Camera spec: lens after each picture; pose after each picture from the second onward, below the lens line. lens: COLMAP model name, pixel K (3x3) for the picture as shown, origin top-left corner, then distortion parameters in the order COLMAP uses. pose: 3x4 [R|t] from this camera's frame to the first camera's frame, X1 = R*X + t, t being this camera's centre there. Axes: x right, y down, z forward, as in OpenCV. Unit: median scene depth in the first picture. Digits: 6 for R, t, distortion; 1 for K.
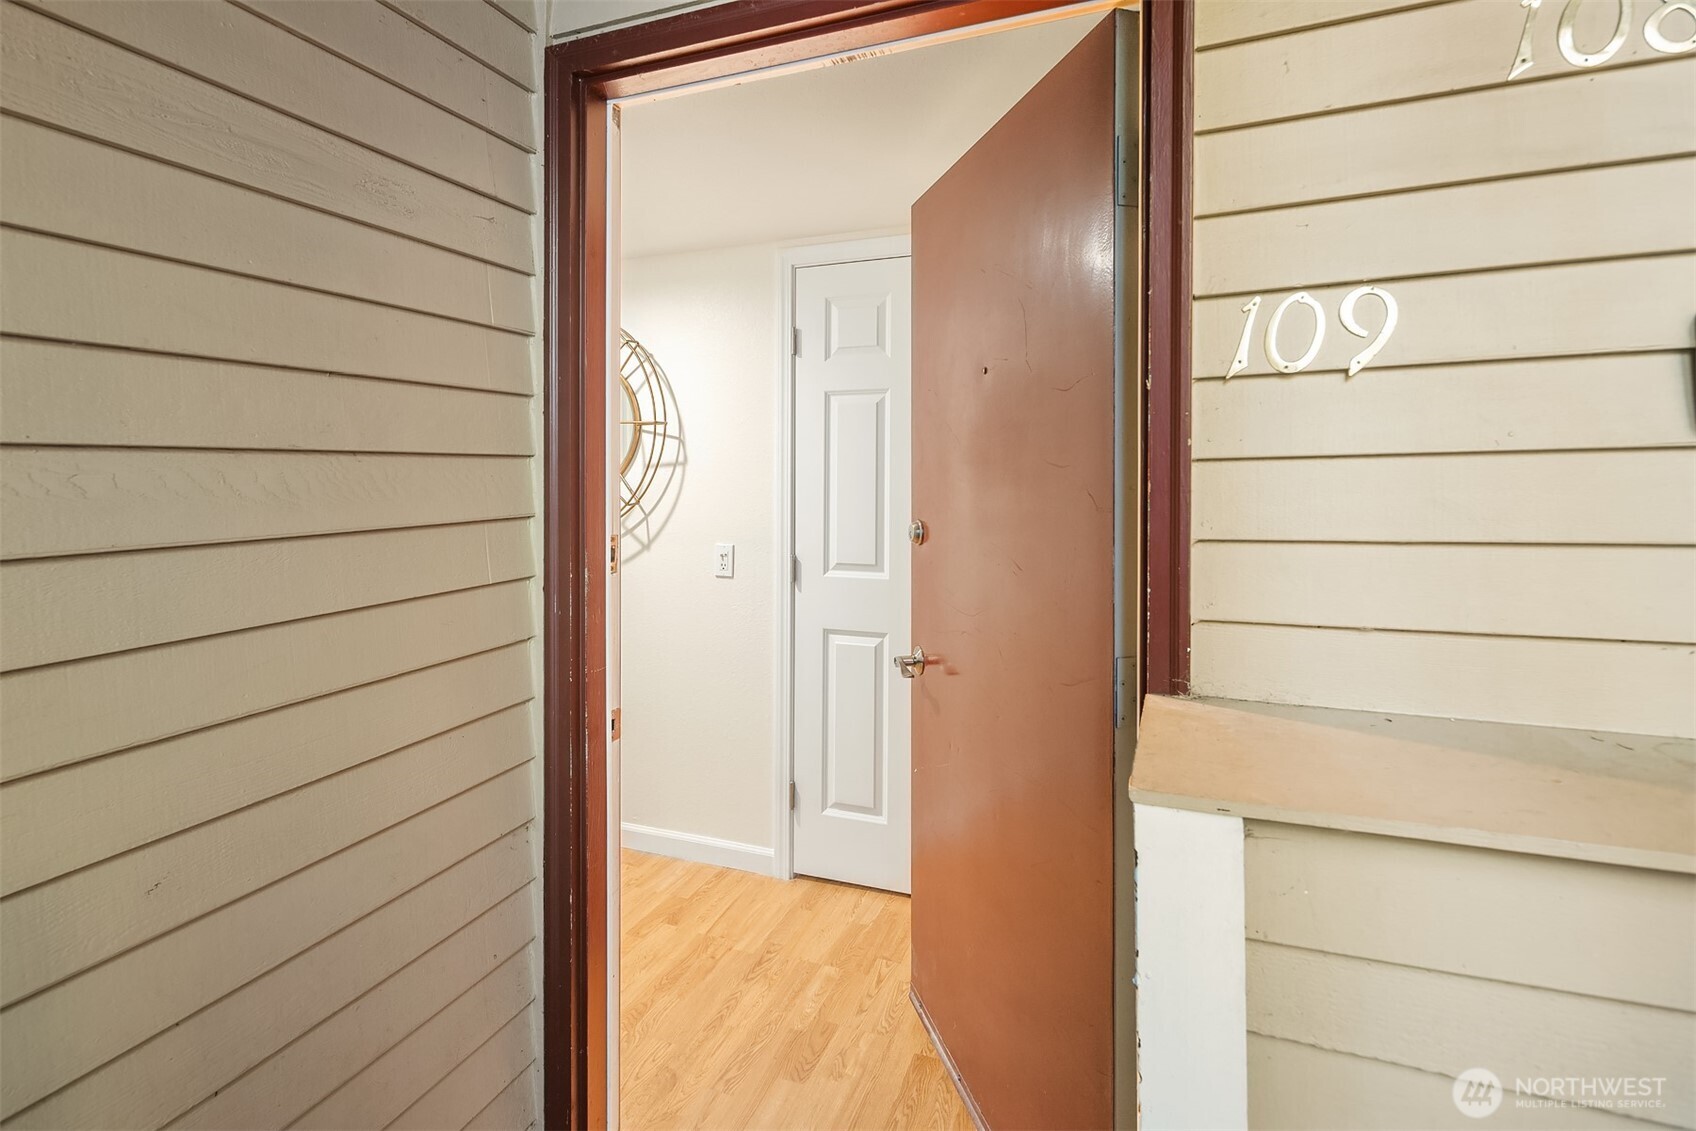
lens RADIAL K [[821.2, 0, 822.5], [0, 821.2, 475.3], [0, 0, 1]] dist [0.006058, -0.001371]
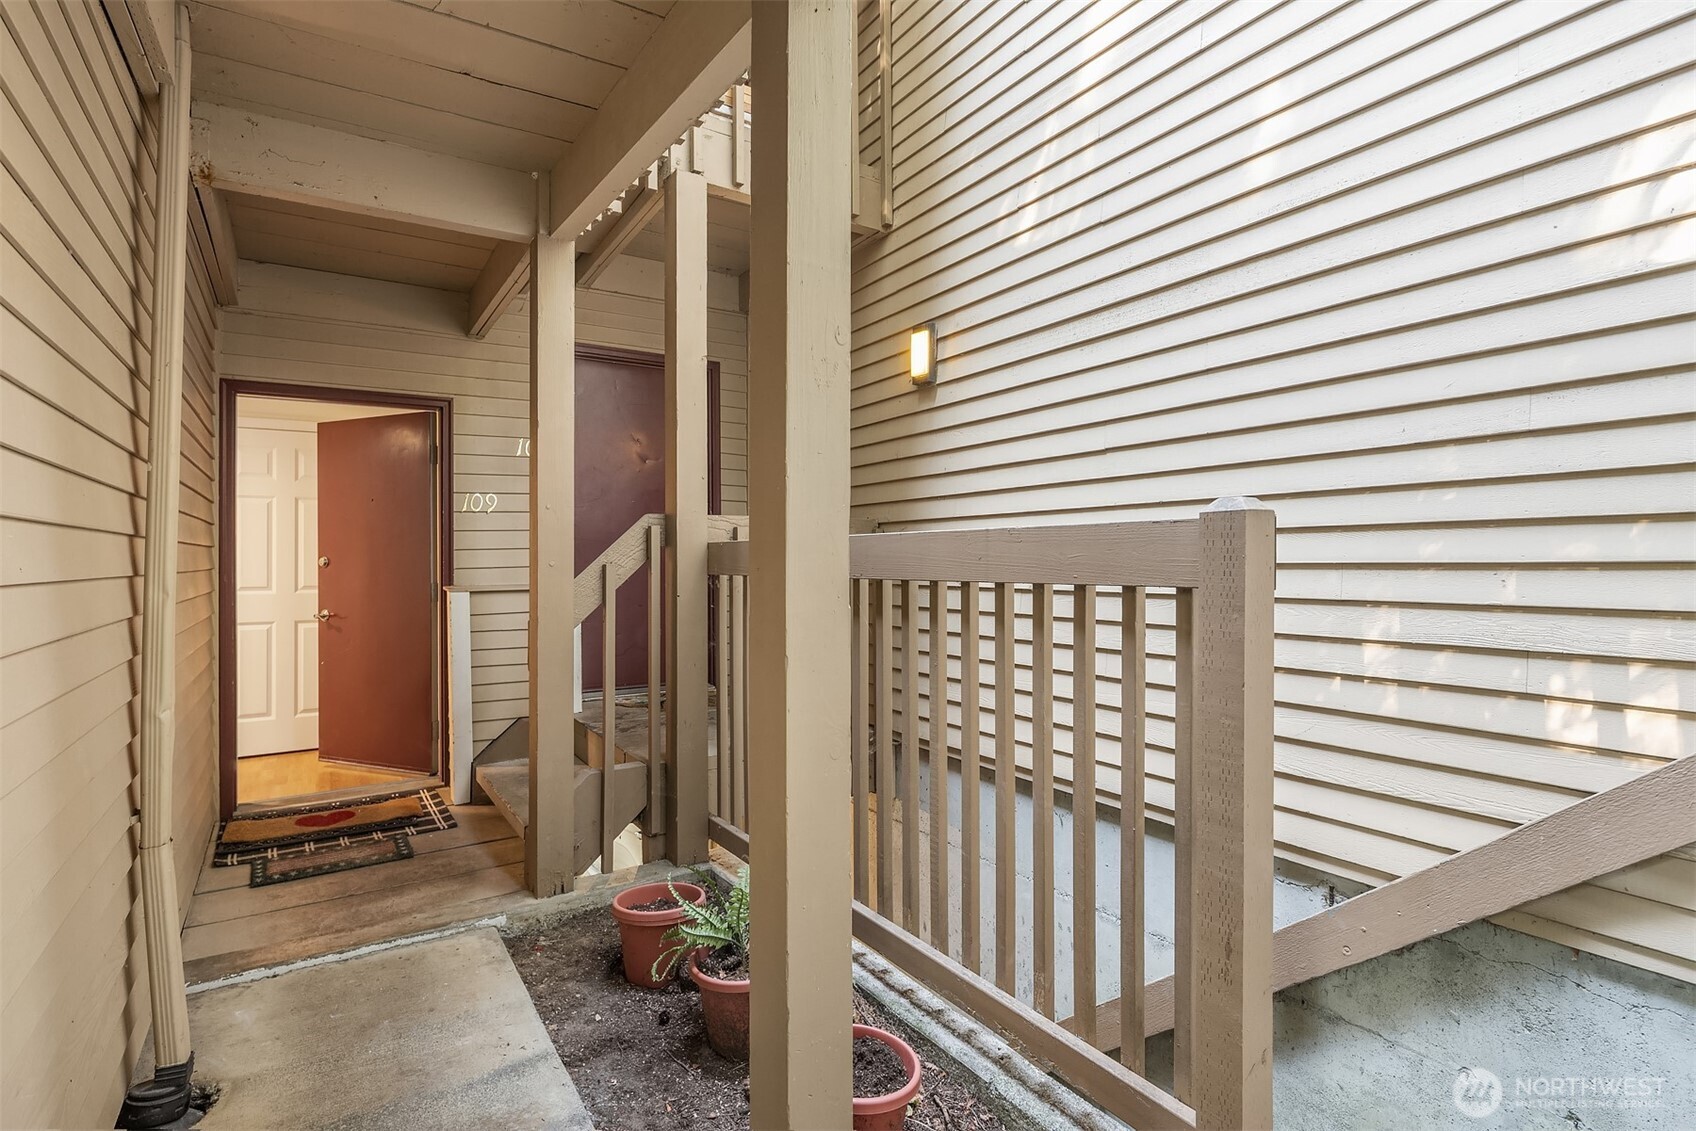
lens RADIAL K [[821.2, 0, 843.6], [0, 821.2, 563.2], [0, 0, 1]] dist [0.006058, -0.001371]
pose [[0.574889, -0.000124, 0.818231, -1.406039], [0.007107, 0.999963, -0.004841, 0.137313], [-0.818200, 0.008599, 0.574869, -2.324971]]
